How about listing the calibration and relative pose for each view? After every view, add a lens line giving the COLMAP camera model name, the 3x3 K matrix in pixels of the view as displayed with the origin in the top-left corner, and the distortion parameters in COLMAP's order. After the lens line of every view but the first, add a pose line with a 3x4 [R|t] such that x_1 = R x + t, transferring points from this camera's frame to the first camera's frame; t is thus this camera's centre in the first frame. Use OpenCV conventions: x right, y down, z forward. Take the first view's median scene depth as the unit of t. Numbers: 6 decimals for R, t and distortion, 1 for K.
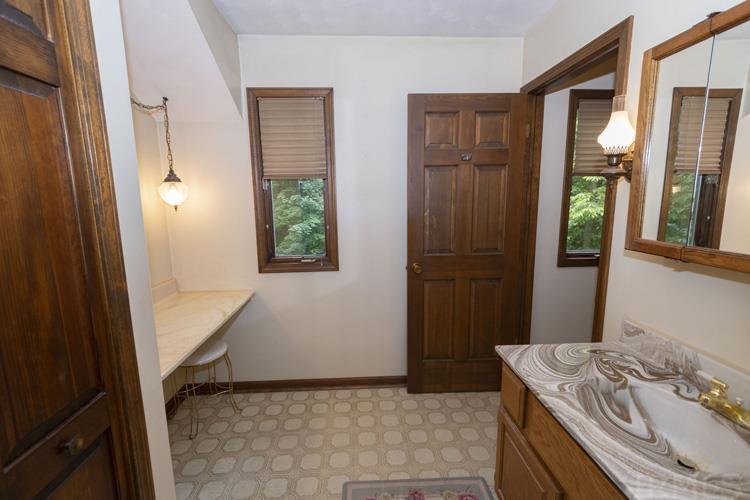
lens RADIAL K [[328.1, 0, 369.1], [0, 328.1, 246.8], [0, 0, 1]] dist [-0.002489, -0.000561]
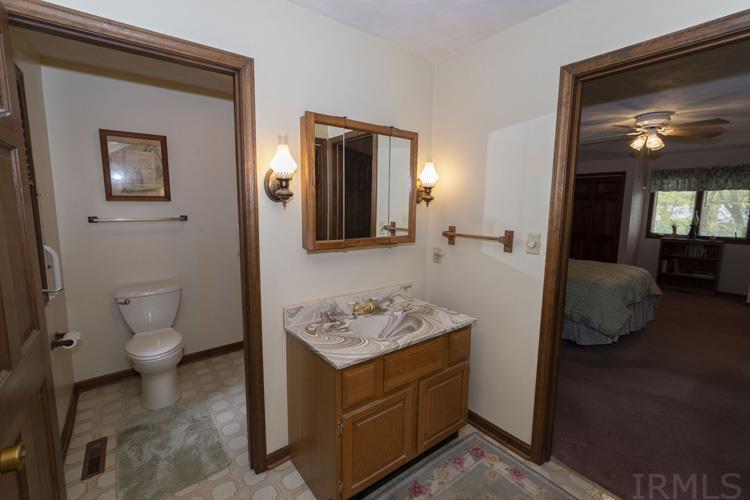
lens RADIAL K [[328.1, 0, 369.1], [0, 328.1, 246.8], [0, 0, 1]] dist [-0.002489, -0.000561]
pose [[-0.571082, -0.091241, 0.815807, -0.491067], [0.125773, 0.972344, 0.196793, -0.252520], [-0.811201, 0.214991, -0.543813, 1.566548]]
